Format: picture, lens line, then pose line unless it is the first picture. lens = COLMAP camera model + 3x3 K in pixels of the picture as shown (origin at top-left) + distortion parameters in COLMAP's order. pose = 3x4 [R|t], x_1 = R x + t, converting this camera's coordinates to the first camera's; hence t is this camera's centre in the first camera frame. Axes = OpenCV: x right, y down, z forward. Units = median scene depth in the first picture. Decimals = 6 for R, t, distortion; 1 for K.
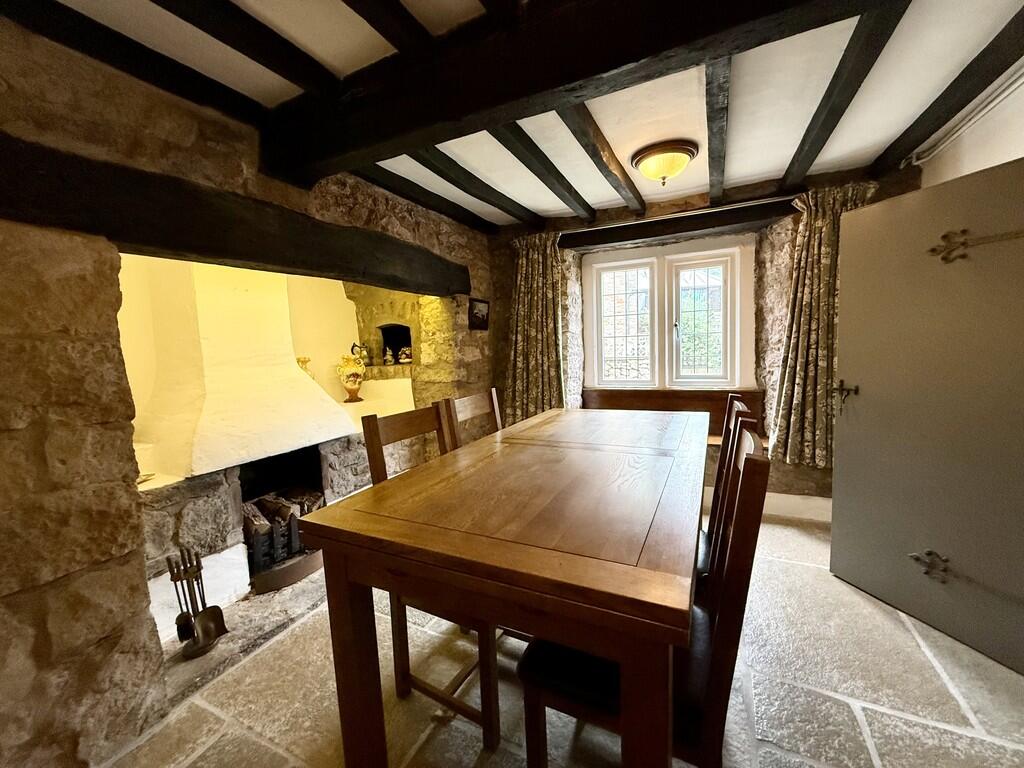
lens RADIAL K [[410.2, 0, 511.5], [0, 410.2, 387.2], [0, 0, 1]] dist [-0.001294, -0.000267]
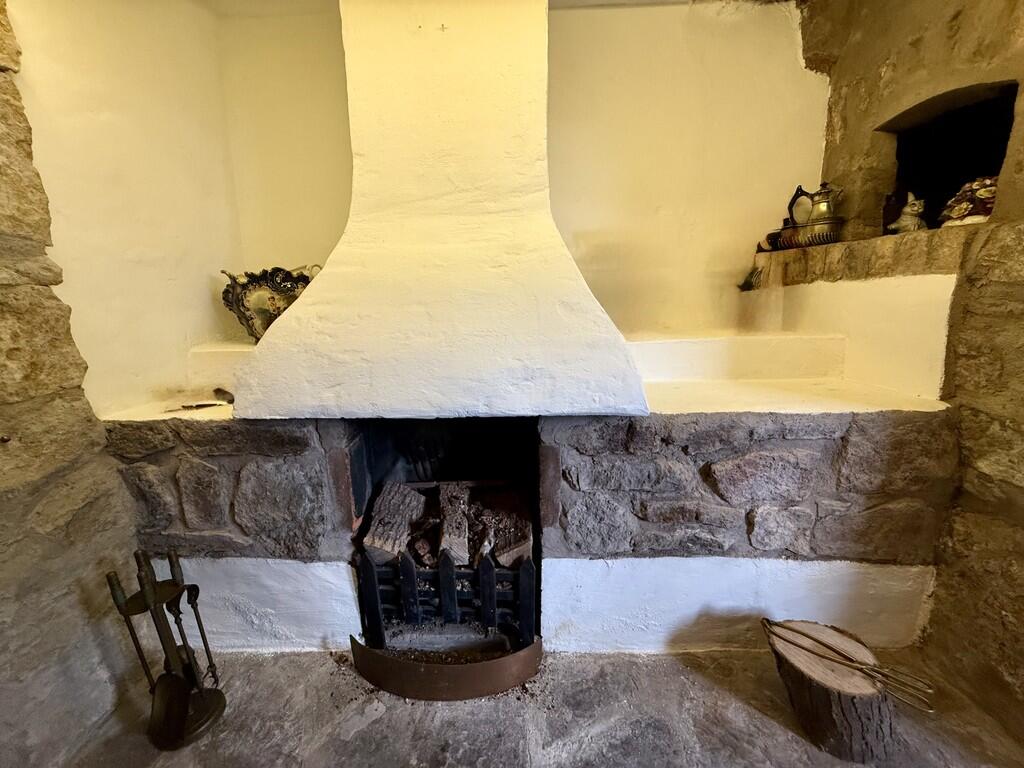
lens RADIAL K [[410.2, 0, 512.6], [0, 410.2, 384.5], [0, 0, 1]] dist [-0.001294, -0.000267]
pose [[0.407480, 0.235437, -0.882343, -0.129444], [-0.086295, 0.971799, 0.219454, 0.022679], [0.909128, -0.013281, 0.416305, 0.759532]]
